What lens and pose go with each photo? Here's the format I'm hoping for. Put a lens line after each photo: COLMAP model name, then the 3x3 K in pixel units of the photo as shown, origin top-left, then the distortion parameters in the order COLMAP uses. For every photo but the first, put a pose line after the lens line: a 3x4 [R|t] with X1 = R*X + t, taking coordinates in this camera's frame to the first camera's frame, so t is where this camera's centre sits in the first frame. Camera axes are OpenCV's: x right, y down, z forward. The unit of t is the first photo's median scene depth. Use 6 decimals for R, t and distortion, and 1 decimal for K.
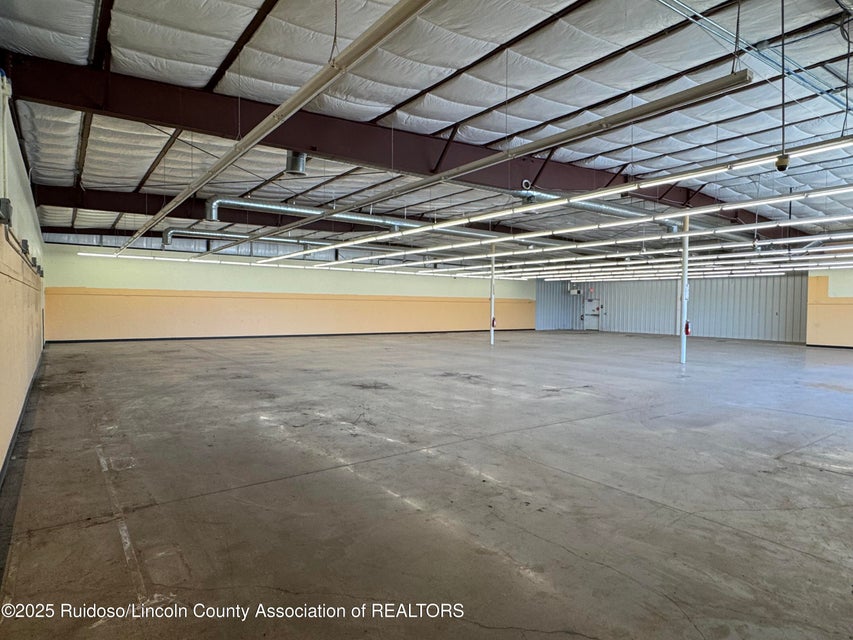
lens RADIAL K [[498.0, 0, 423.3], [0, 498.0, 321.3], [0, 0, 1]] dist [-0.001337, -0.000313]
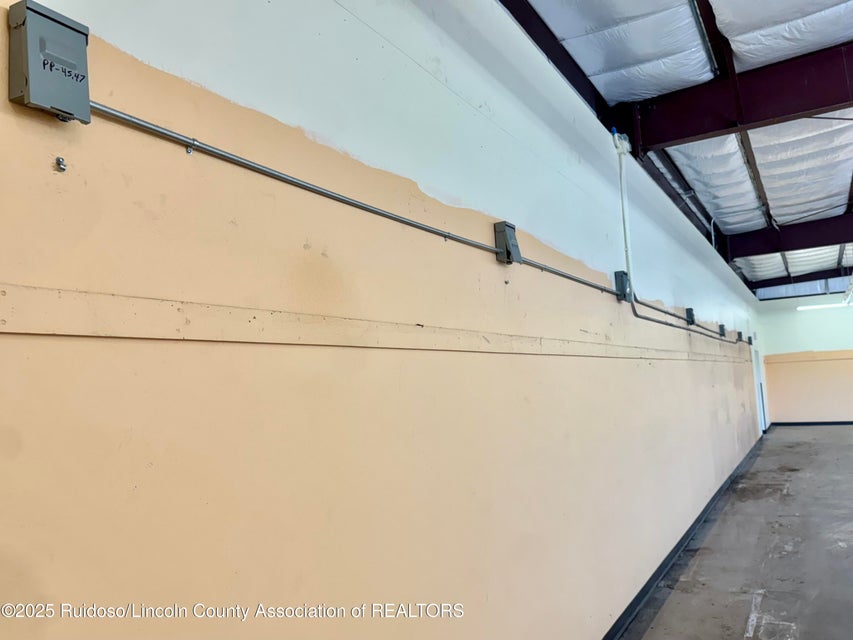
lens RADIAL K [[681.3, 0, 426.4], [0, 681.3, 316.9], [0, 0, 1]] dist [-0.011868, -0.008435]
pose [[0.408943, -0.127129, -0.903661, 0.038918], [0.027865, 0.991527, -0.126881, -0.014823], [0.912134, 0.026707, 0.409021, 0.118440]]
